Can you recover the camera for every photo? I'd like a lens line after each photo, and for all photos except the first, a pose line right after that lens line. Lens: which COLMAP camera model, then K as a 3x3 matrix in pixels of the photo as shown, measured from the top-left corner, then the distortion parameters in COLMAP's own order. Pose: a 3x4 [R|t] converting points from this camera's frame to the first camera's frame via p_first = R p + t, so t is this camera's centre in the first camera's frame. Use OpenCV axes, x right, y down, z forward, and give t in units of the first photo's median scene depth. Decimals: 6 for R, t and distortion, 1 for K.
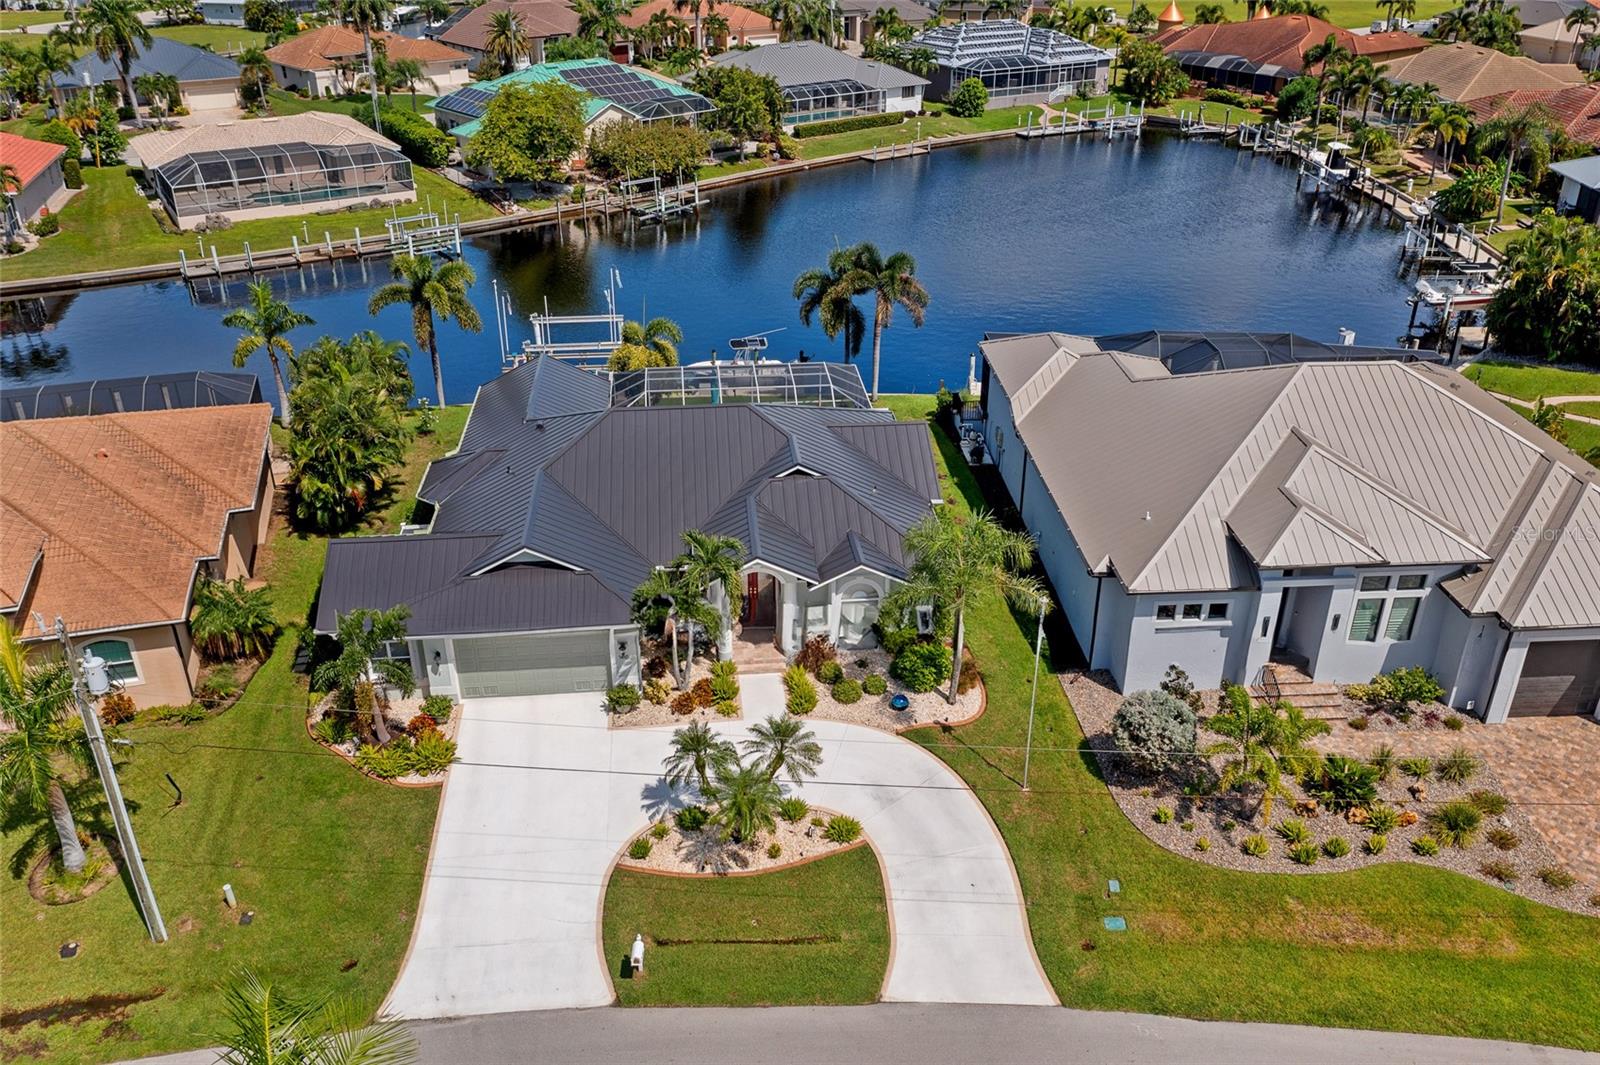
lens RADIAL K [[1253.2, 0, 788.9], [0, 1253.2, 535.5], [0, 0, 1]] dist [-0.027682, 0.007300]
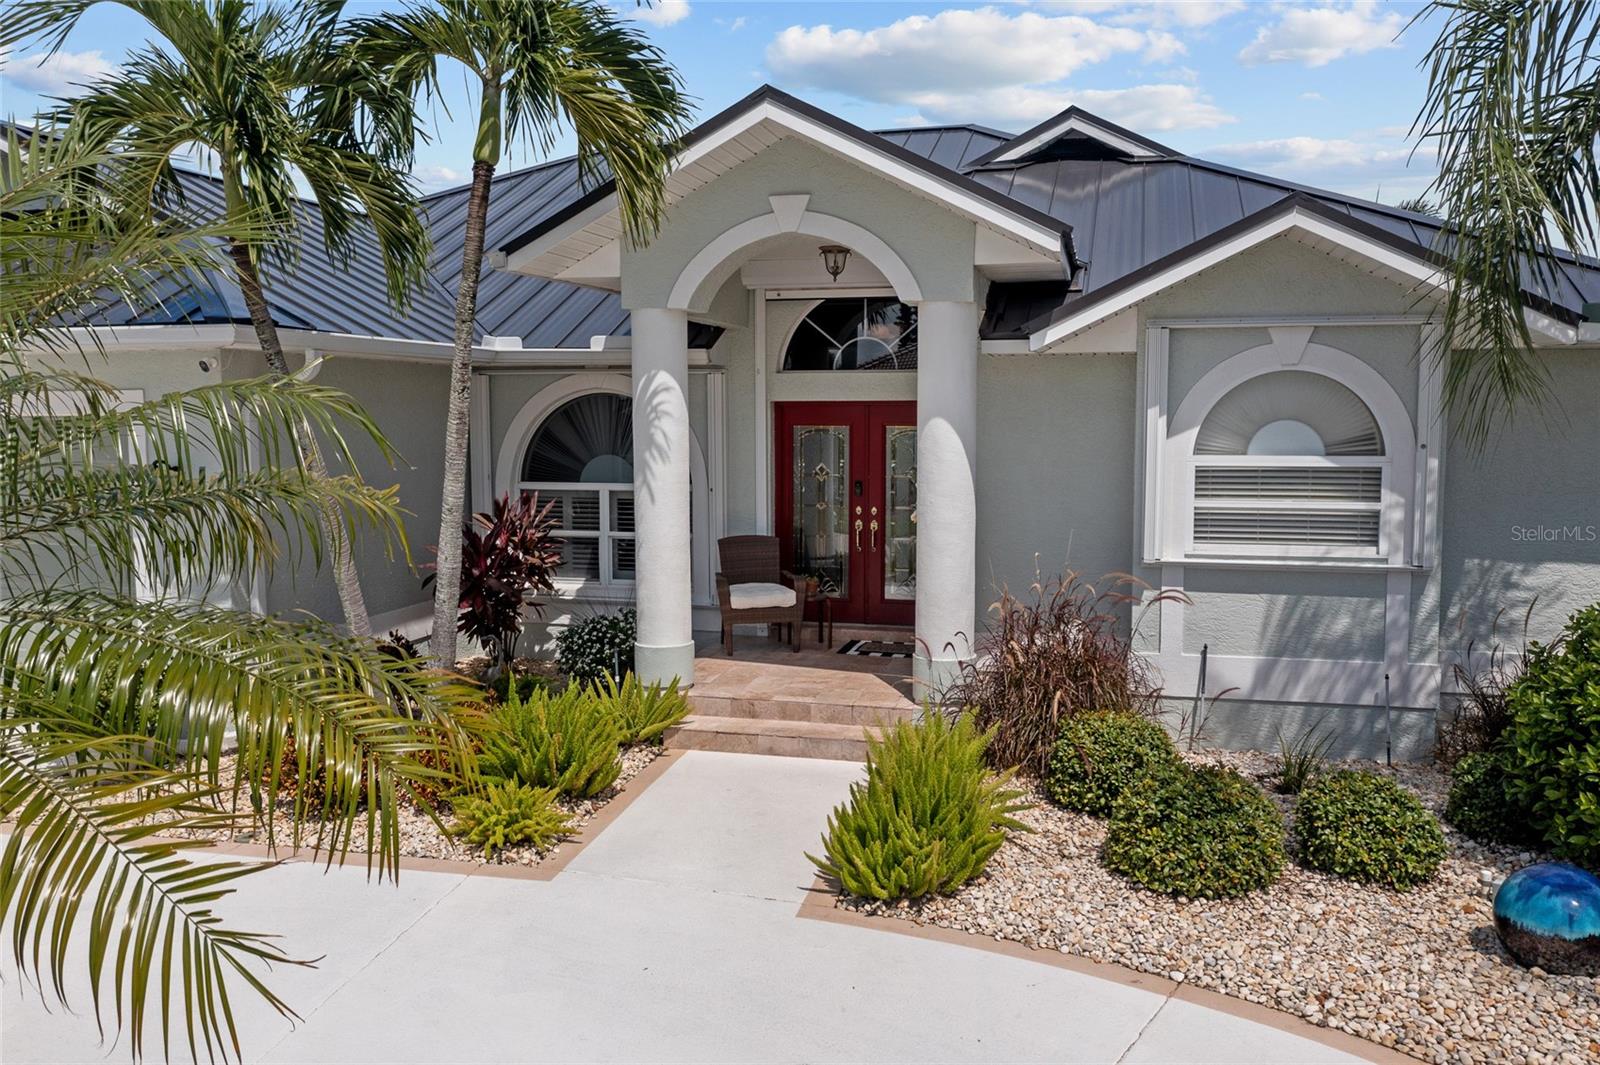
lens RADIAL K [[1253.2, 0, 798.9], [0, 1253.2, 527.2], [0, 0, 1]] dist [-0.027682, 0.007300]
pose [[0.939693, 0.032773, -0.340445, 0.049980], [-0.162997, 0.918001, -0.361532, 0.147689], [0.300680, 0.395221, 0.867982, 0.778942]]
